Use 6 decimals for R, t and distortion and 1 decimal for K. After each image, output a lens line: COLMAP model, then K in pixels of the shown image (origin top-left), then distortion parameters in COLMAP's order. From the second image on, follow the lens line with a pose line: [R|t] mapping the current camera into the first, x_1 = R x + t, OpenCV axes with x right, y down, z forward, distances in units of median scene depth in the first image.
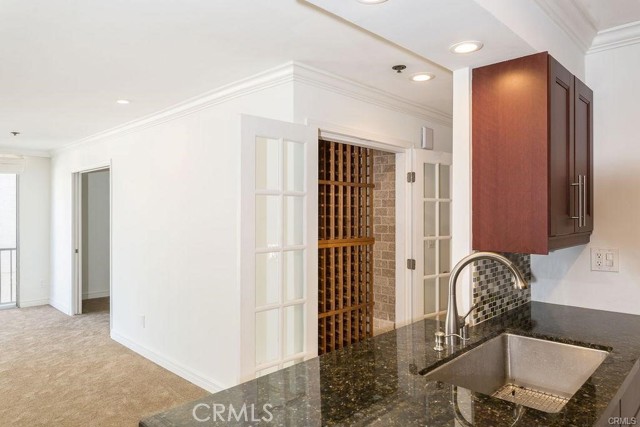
lens RADIAL K [[422.4, 0, 318.9], [0, 422.4, 214.9], [0, 0, 1]] dist [-0.027544, 0.002489]
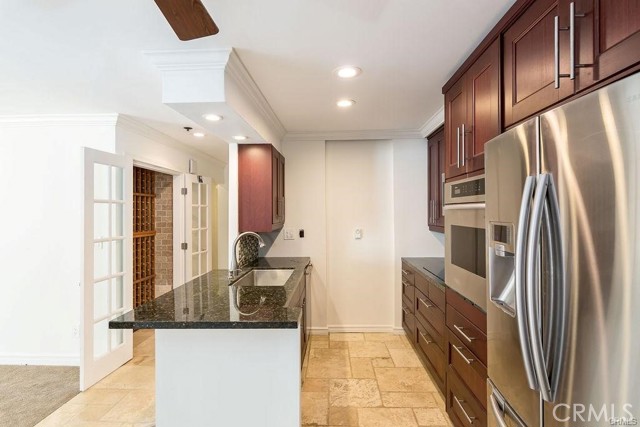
lens RADIAL K [[334.4, 0, 320.0], [0, 334.4, 212.6], [0, 0, 1]] dist [-0.002143, -0.000415]
pose [[0.743762, -0.006359, 0.668414, -0.252847], [0.009573, 0.999954, -0.001140, -0.003114], [-0.668376, 0.007246, 0.743788, -0.285213]]
